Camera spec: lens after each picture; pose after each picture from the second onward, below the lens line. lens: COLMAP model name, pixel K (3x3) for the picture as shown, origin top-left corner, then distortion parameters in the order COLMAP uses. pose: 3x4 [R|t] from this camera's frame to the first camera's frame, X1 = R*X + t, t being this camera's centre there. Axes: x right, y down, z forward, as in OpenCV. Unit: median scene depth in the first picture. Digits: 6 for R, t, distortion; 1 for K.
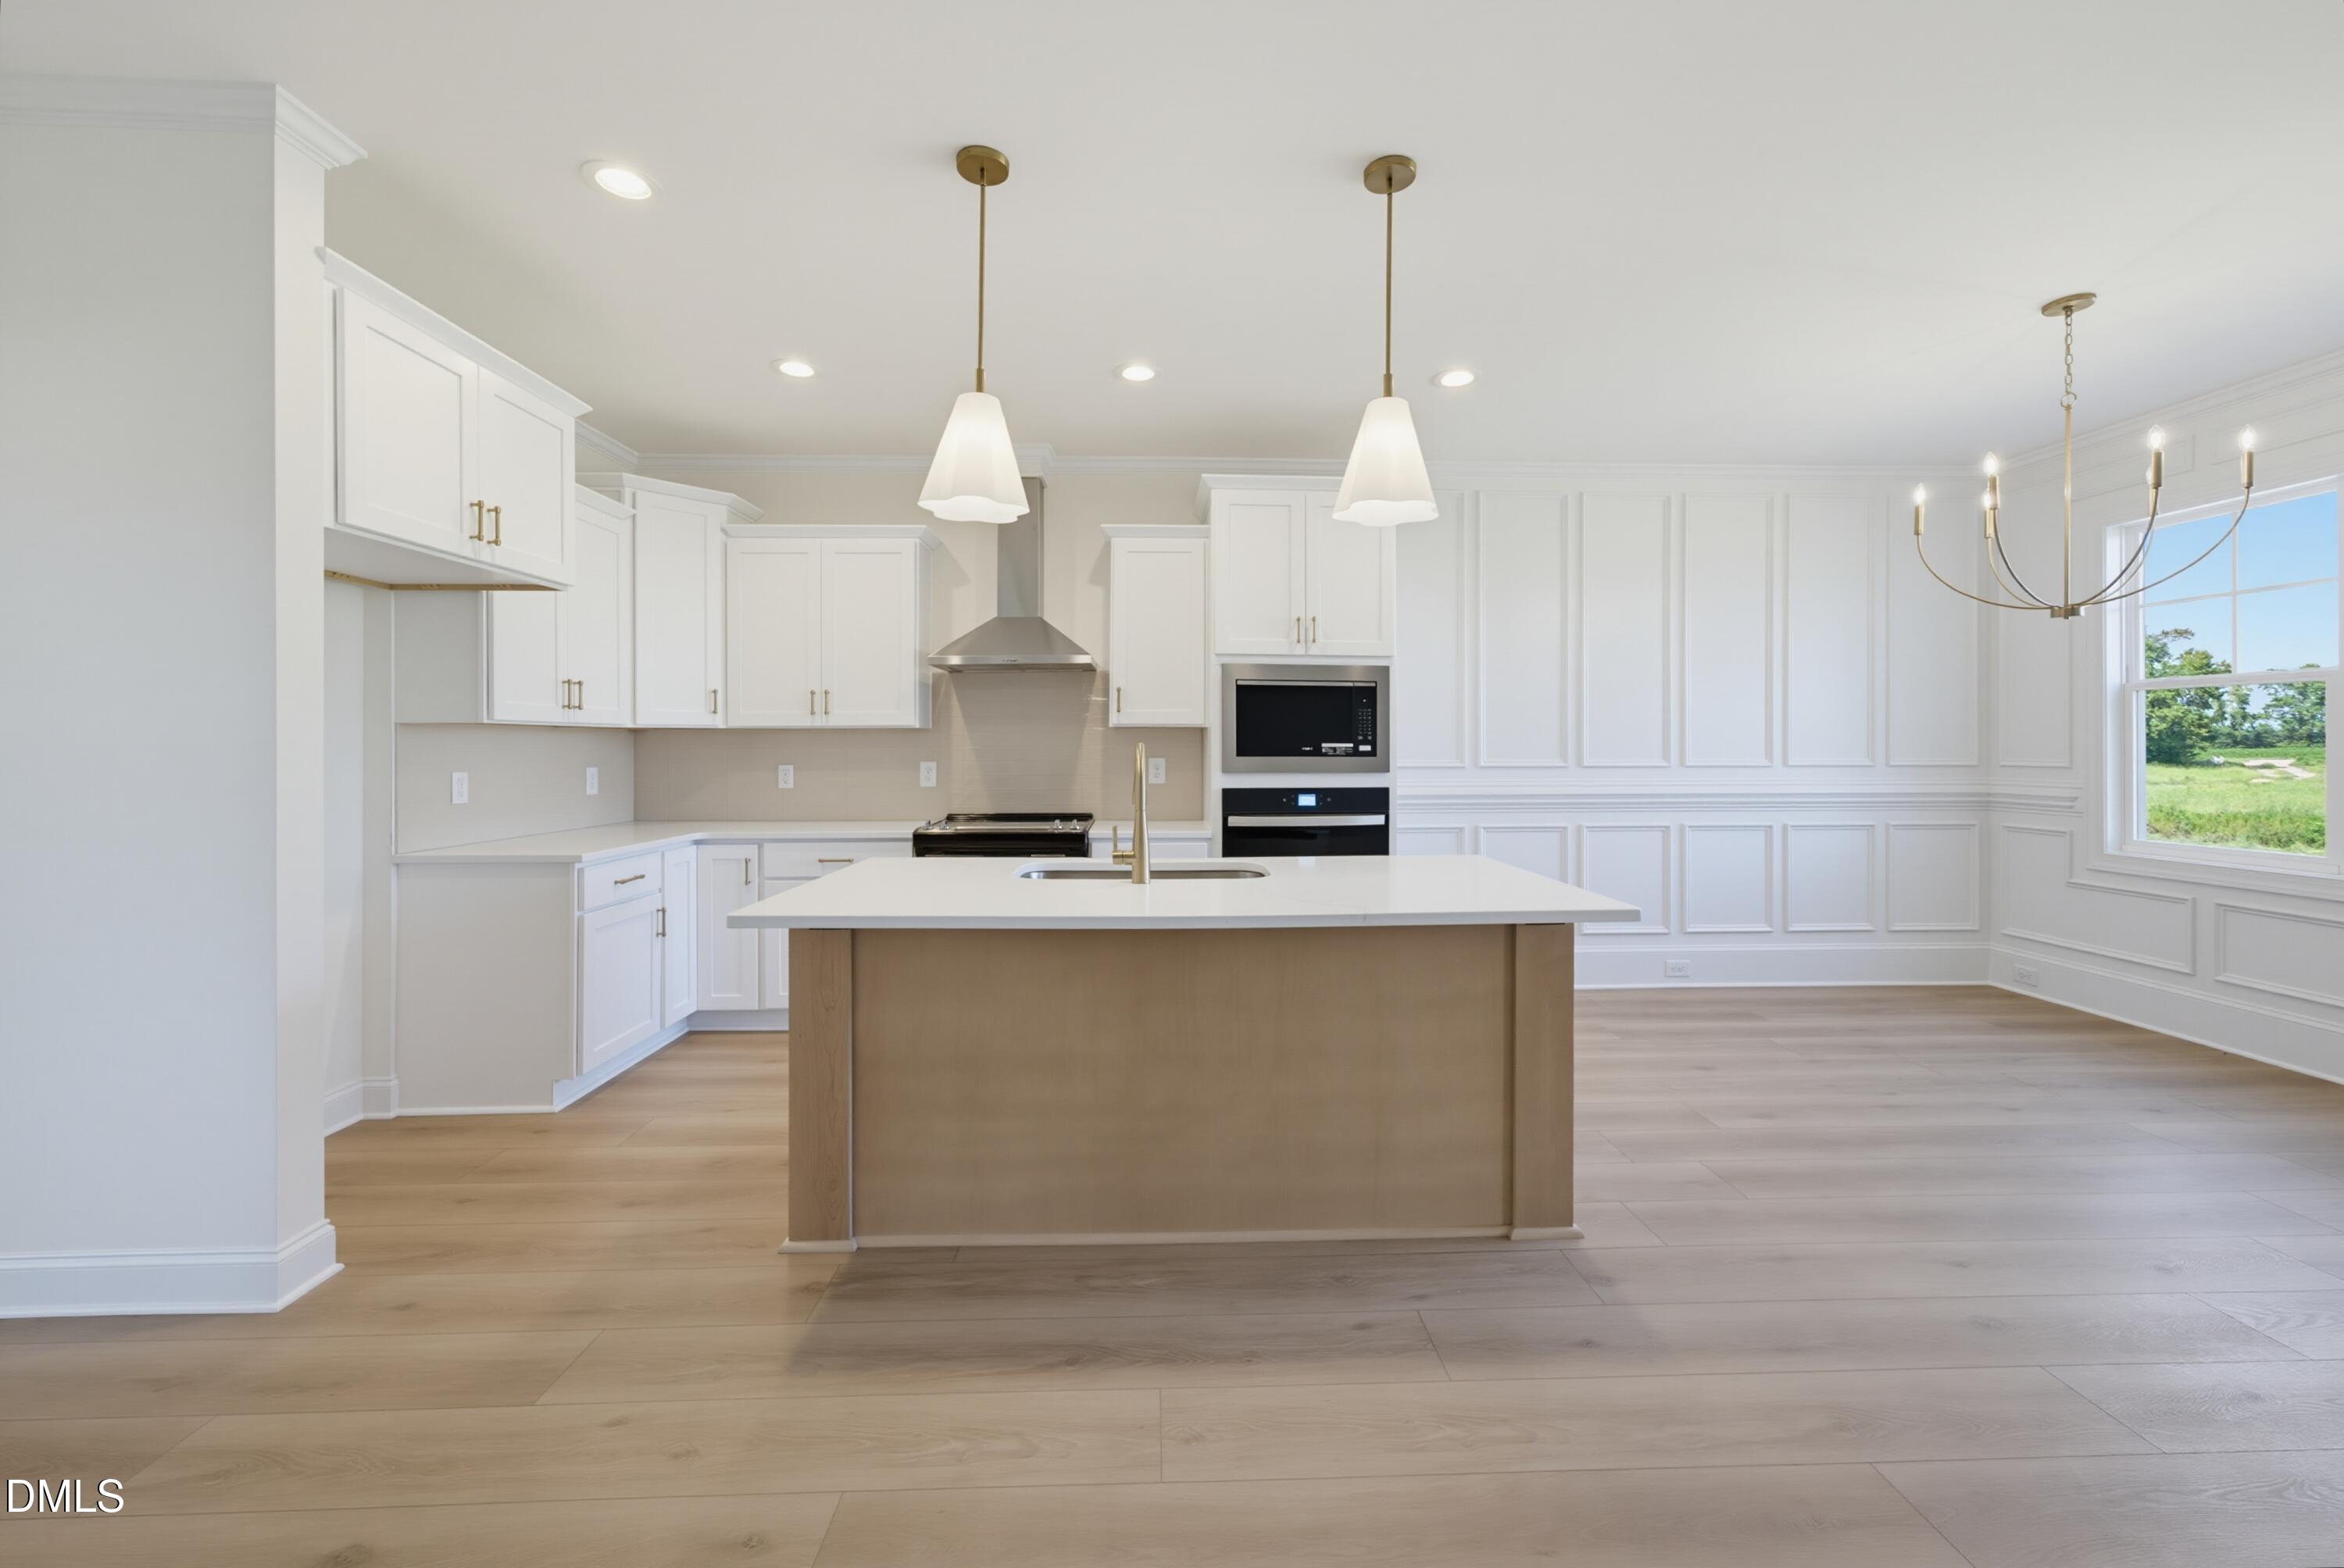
lens RADIAL K [[899.5, 0, 1184.6], [0, 899.5, 747.0], [0, 0, 1]] dist [-0.001346, 0.001930]
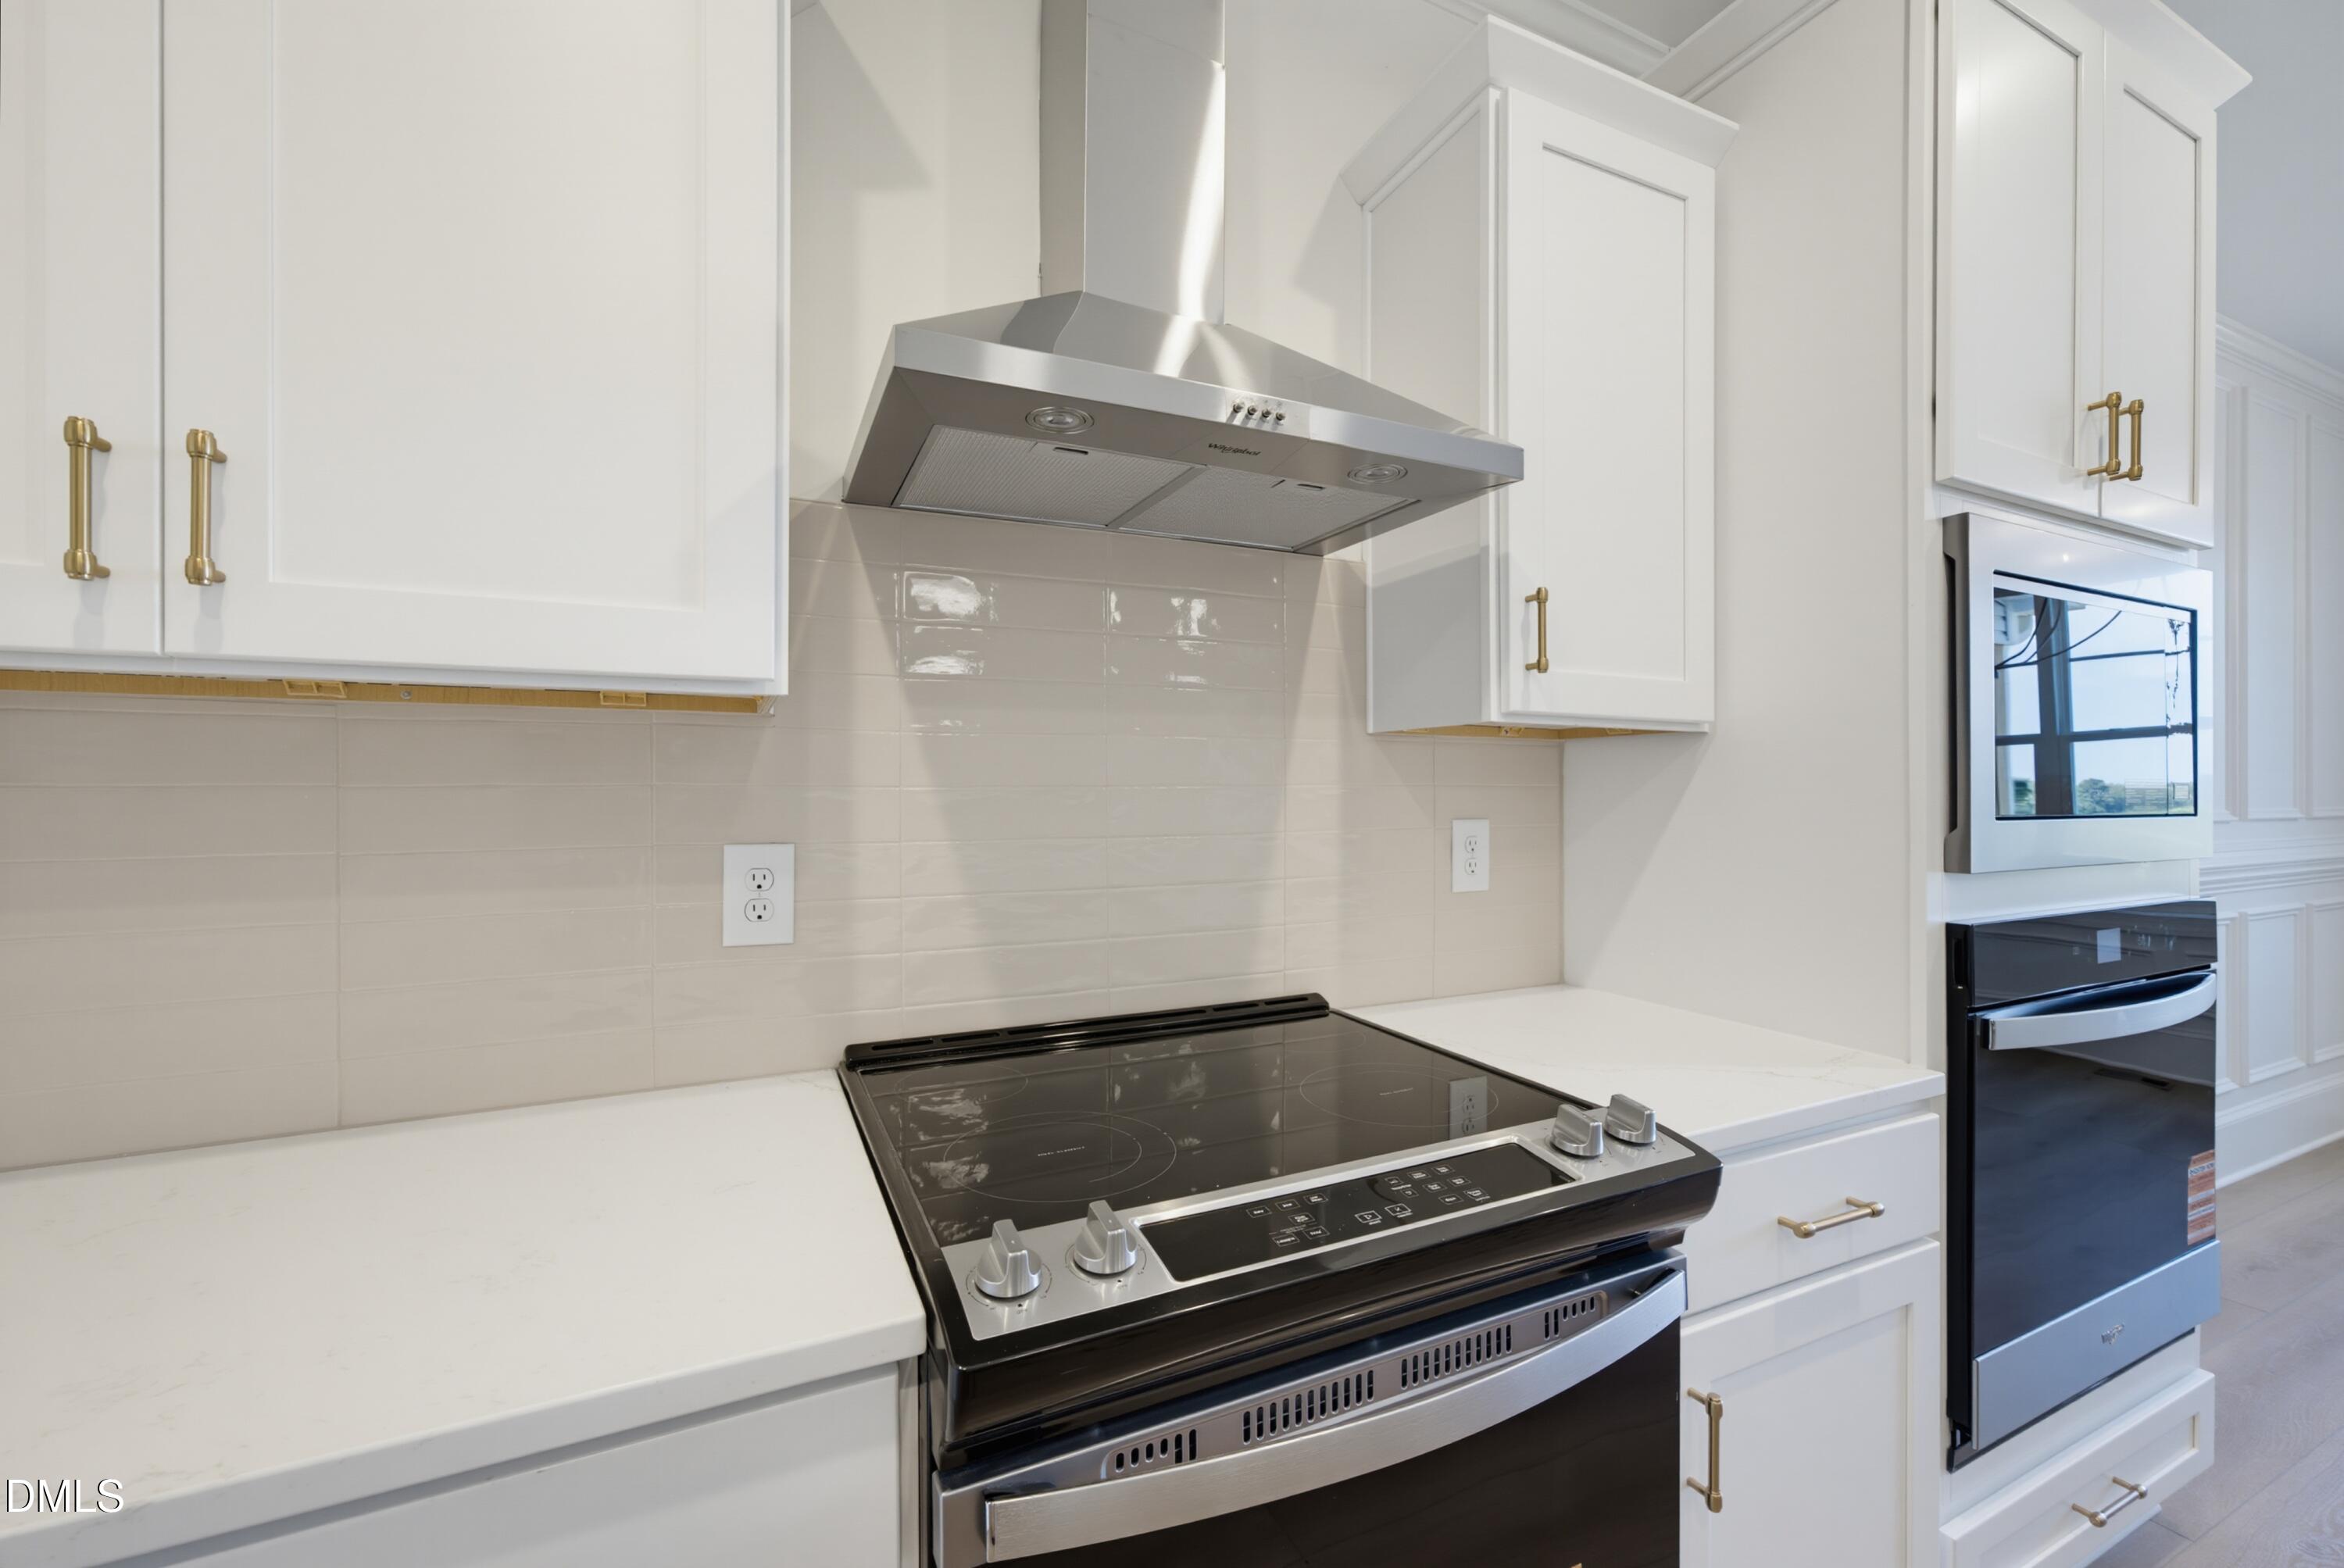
lens RADIAL K [[948.2, 0, 1213.6], [0, 948.2, 785.2], [0, 0, 1]] dist [-0.006574, 0.000470]
pose [[0.920170, 0.004865, 0.391490, -0.307972], [-0.004181, 0.999988, -0.002599, -0.000334], [-0.391498, 0.000755, 0.920179, 0.802215]]
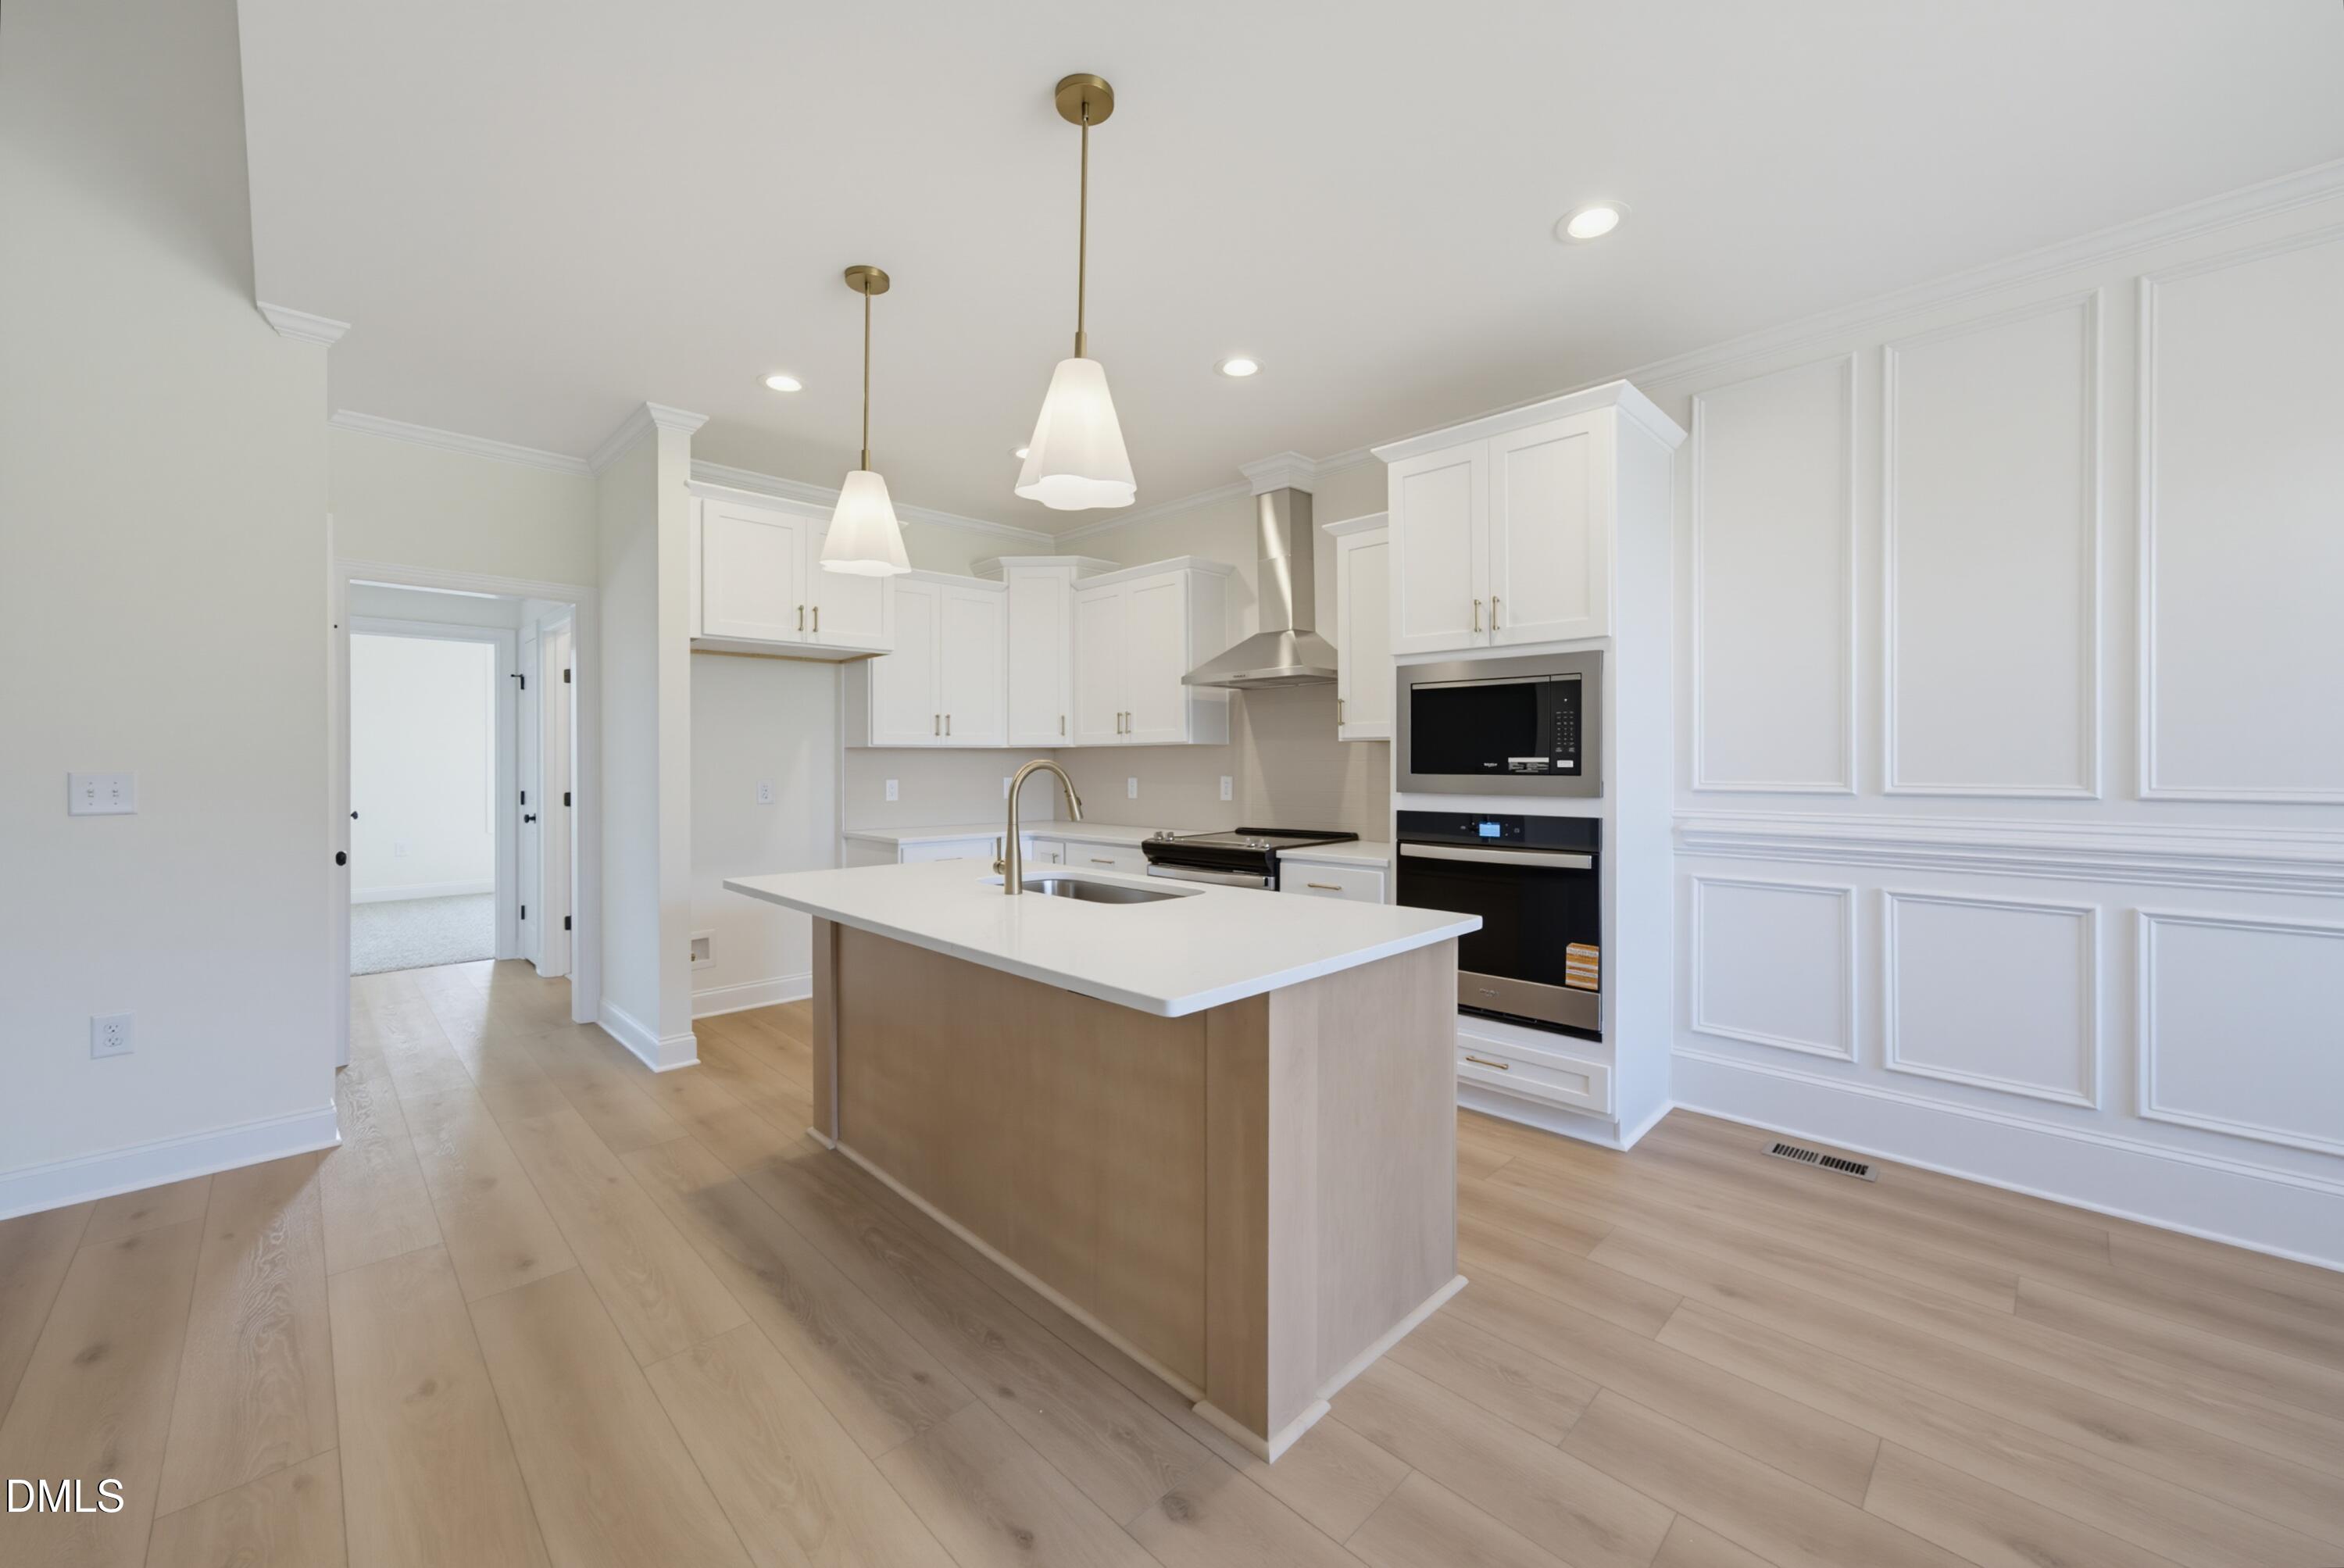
lens RADIAL K [[899.5, 0, 1186.4], [0, 899.5, 754.6], [0, 0, 1]] dist [-0.001346, 0.001930]
pose [[0.682118, -0.006557, -0.731213, 0.525111], [-0.000124, 0.999959, -0.009083, 0.000273], [0.731243, 0.006286, 0.682089, 0.270599]]
